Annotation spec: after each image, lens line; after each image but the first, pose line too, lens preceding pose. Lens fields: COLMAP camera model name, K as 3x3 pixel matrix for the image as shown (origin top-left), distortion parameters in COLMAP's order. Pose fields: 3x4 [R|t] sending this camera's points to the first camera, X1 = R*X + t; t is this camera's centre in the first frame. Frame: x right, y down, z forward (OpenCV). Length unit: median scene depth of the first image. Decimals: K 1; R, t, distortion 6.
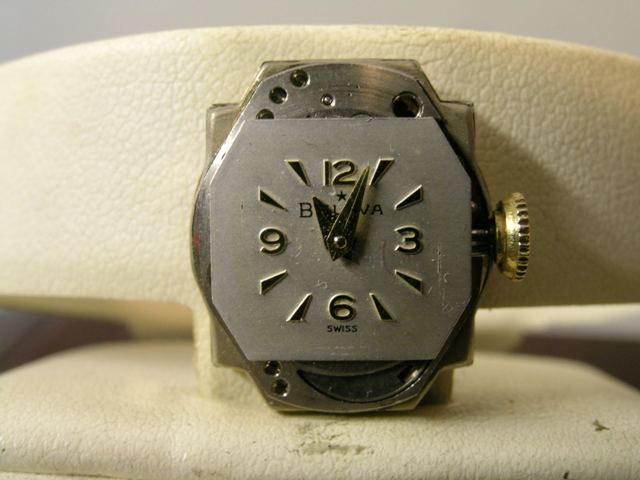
lens RADIAL K [[857.3, 0, 321.0], [0, 857.3, 239.9], [0, 0, 1]] dist [0.223077, 0.000000]
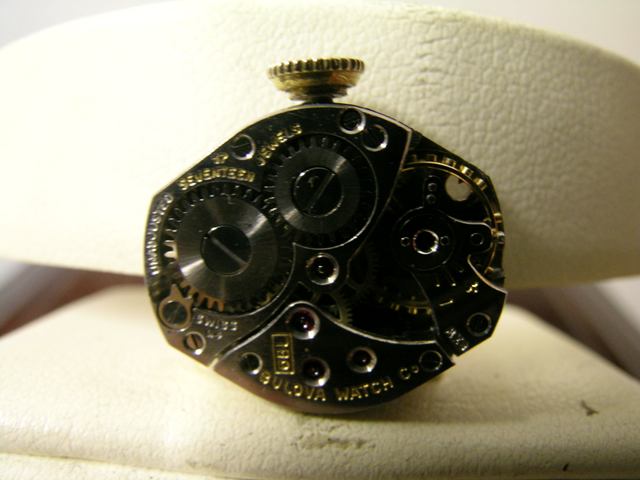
lens RADIAL K [[616.3, 0, 321.3], [0, 616.3, 238.0], [0, 0, 1]] dist [-0.042492, 0.000000]
pose [[0.998763, 0.020717, 0.045202, -0.031692], [-0.023939, 0.997122, 0.071942, -0.030744], [-0.043581, -0.072935, 0.996384, 0.315306]]
